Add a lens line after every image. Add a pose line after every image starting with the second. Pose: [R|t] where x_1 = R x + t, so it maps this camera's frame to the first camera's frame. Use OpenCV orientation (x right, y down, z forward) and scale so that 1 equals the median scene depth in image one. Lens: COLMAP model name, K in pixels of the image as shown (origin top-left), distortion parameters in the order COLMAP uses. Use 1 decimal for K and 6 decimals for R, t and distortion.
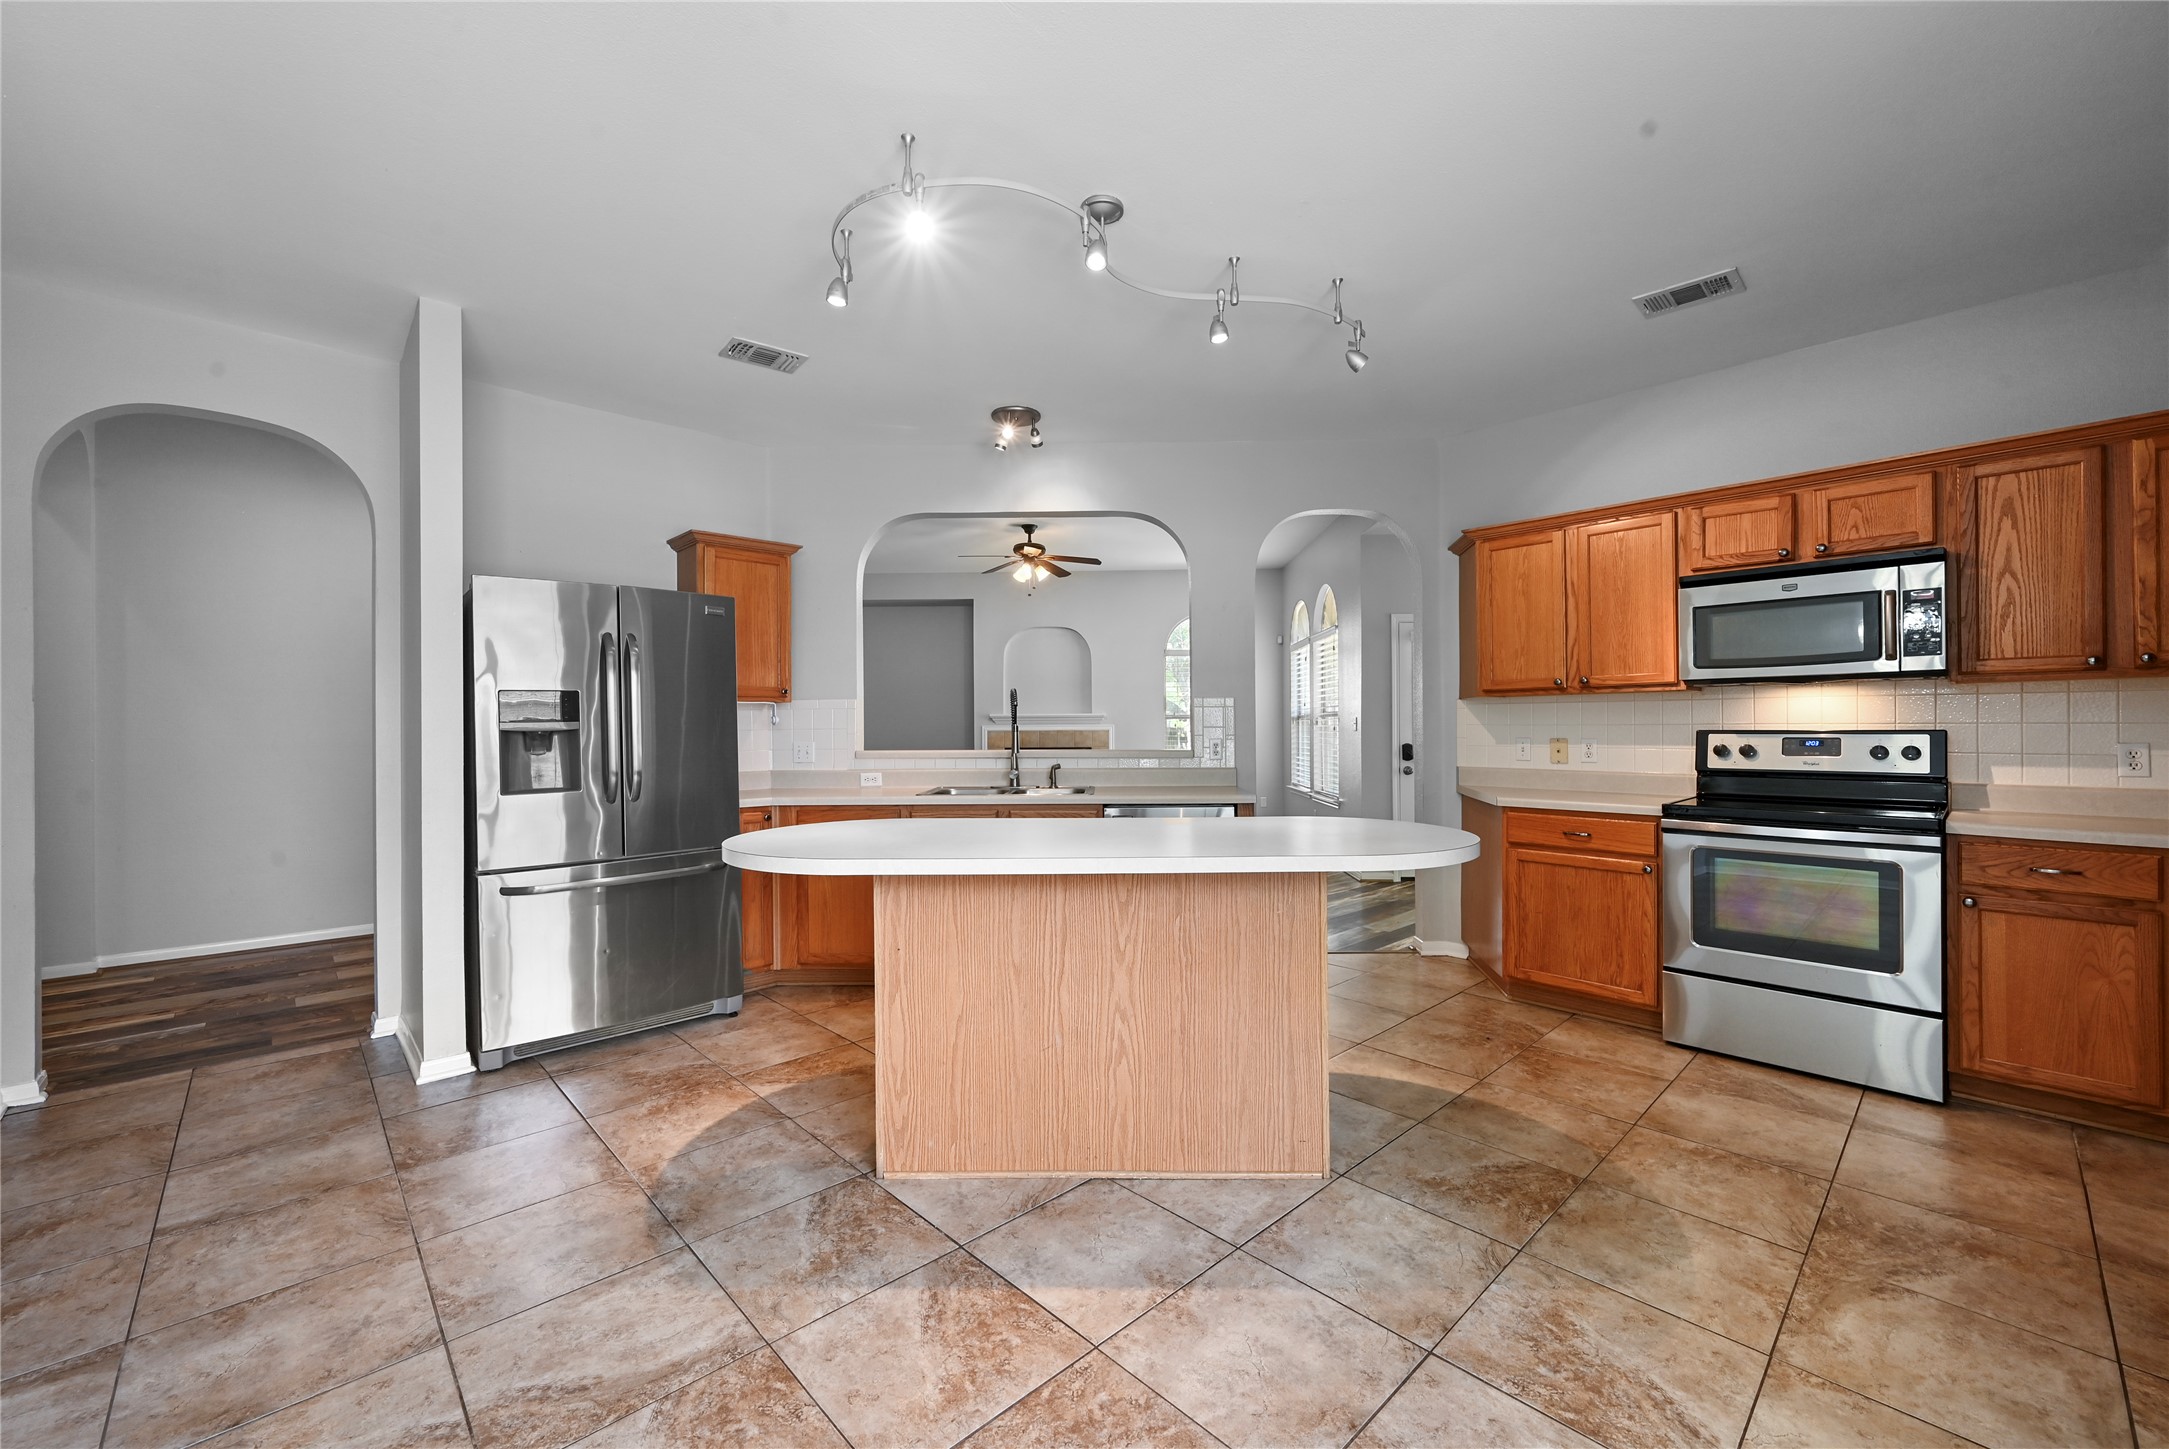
lens RADIAL K [[856.1, 0, 1083.0], [0, 856.1, 729.1], [0, 0, 1]] dist [-0.001359, 0.001012]
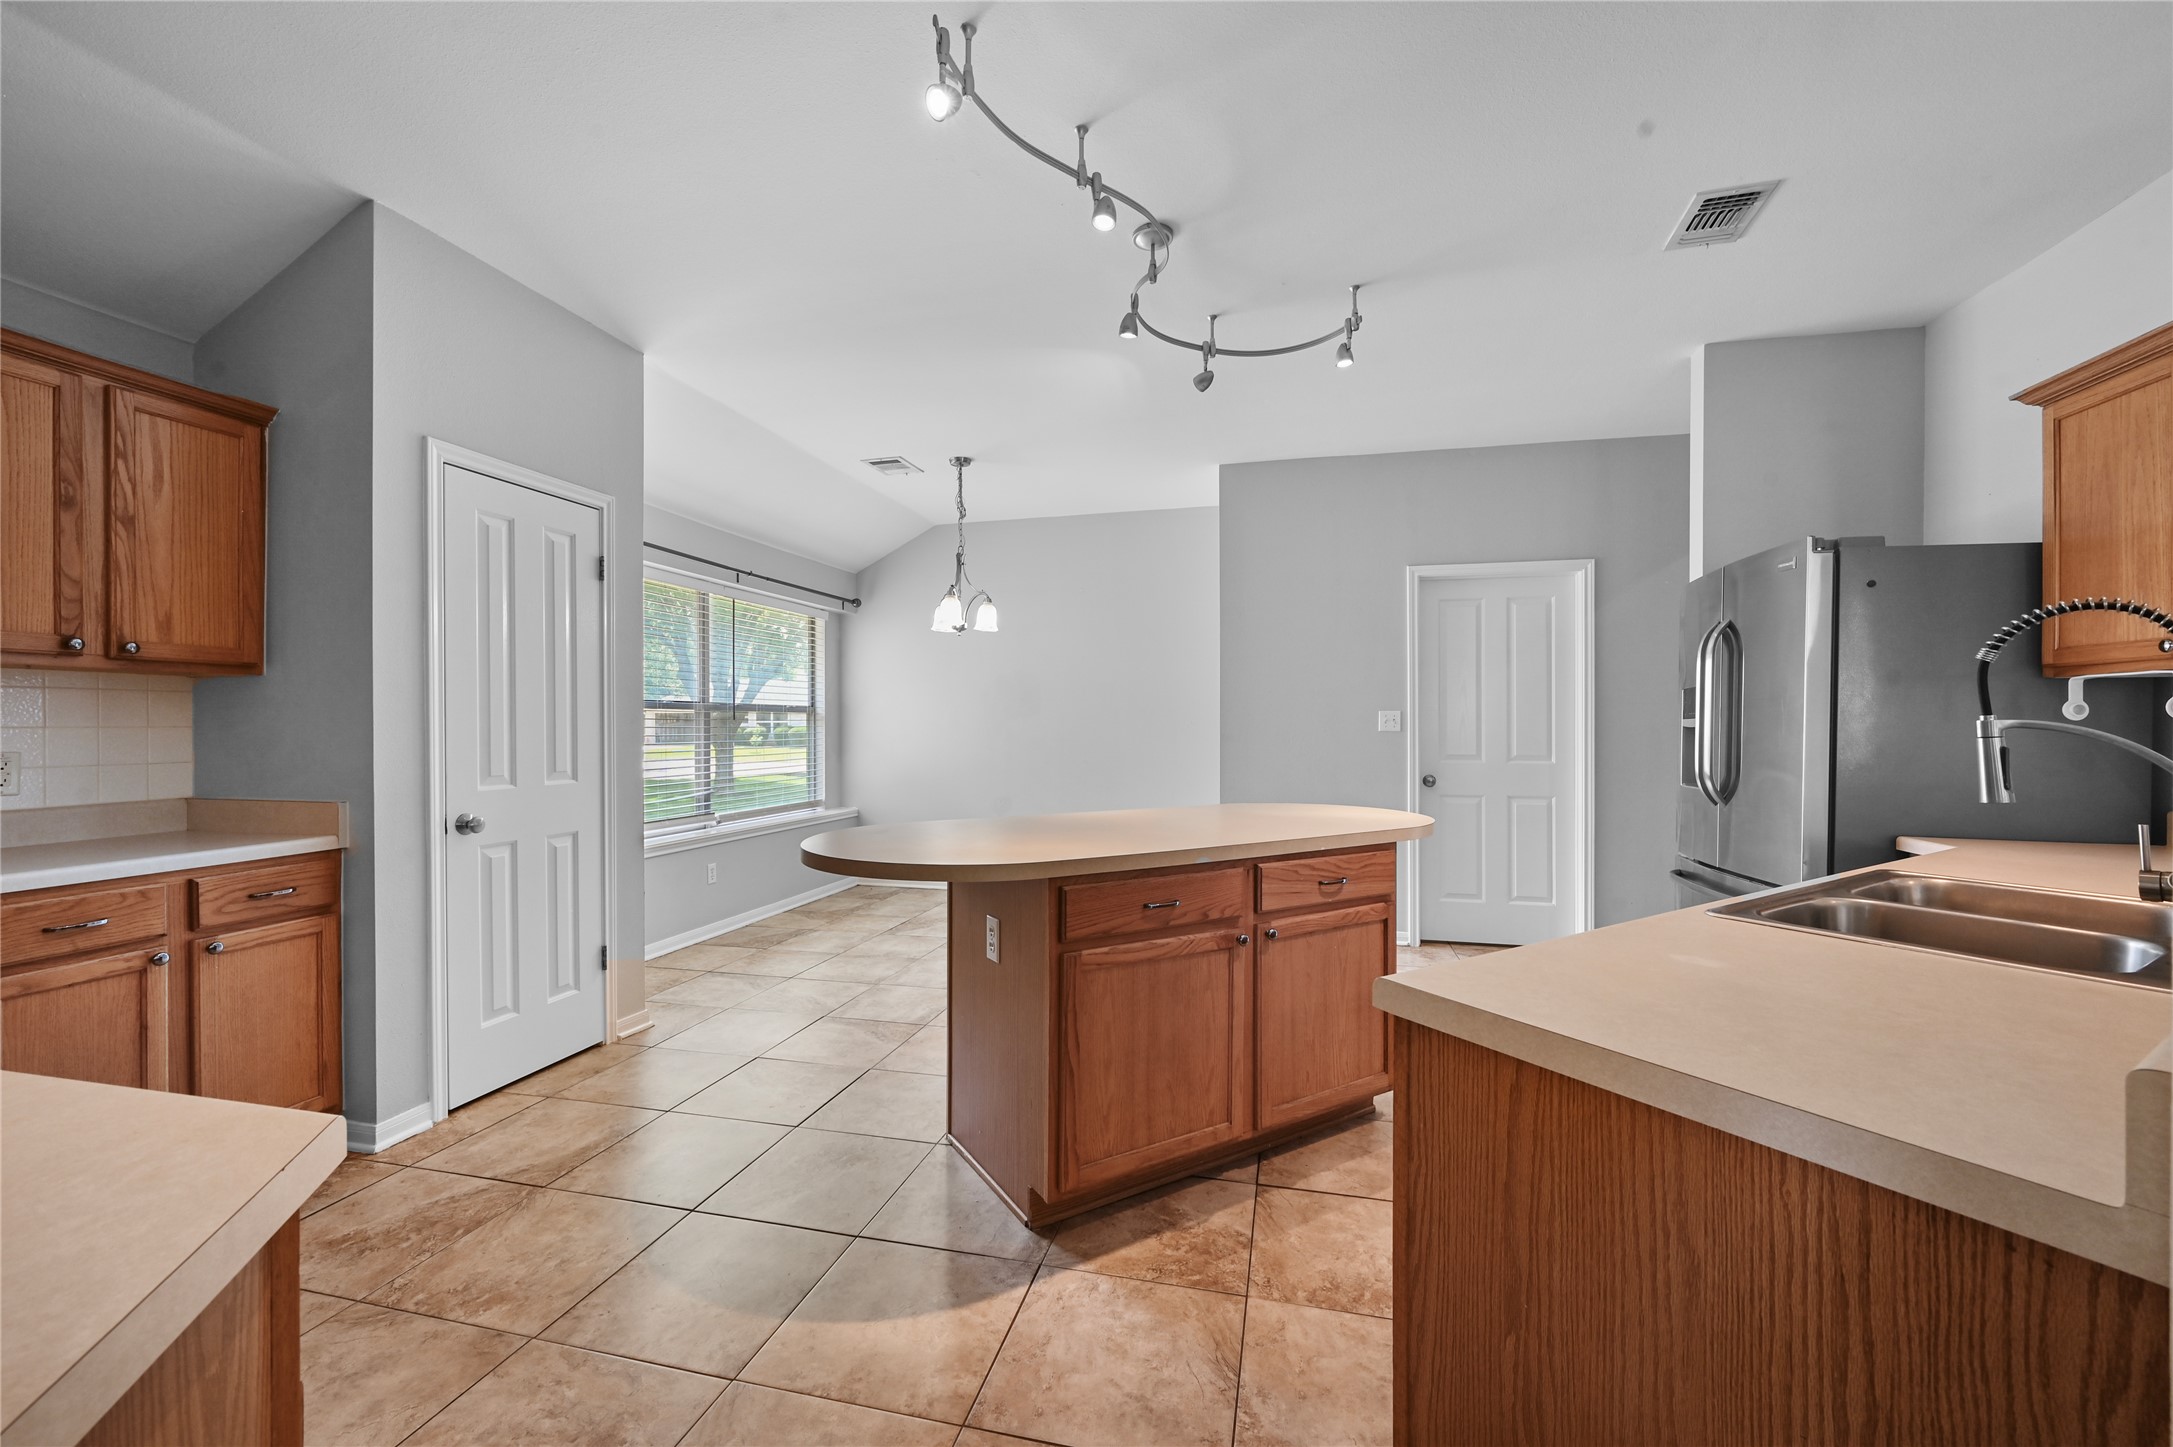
lens RADIAL K [[857.7, 0, 1087.4], [0, 857.7, 724.8], [0, 0, 1]] dist [-0.001359, 0.001012]
pose [[-0.840584, 0.005521, -0.541653, 0.745974], [0.004077, 0.999984, 0.003866, -0.006245], [0.541665, 0.001041, -0.840594, 2.069290]]
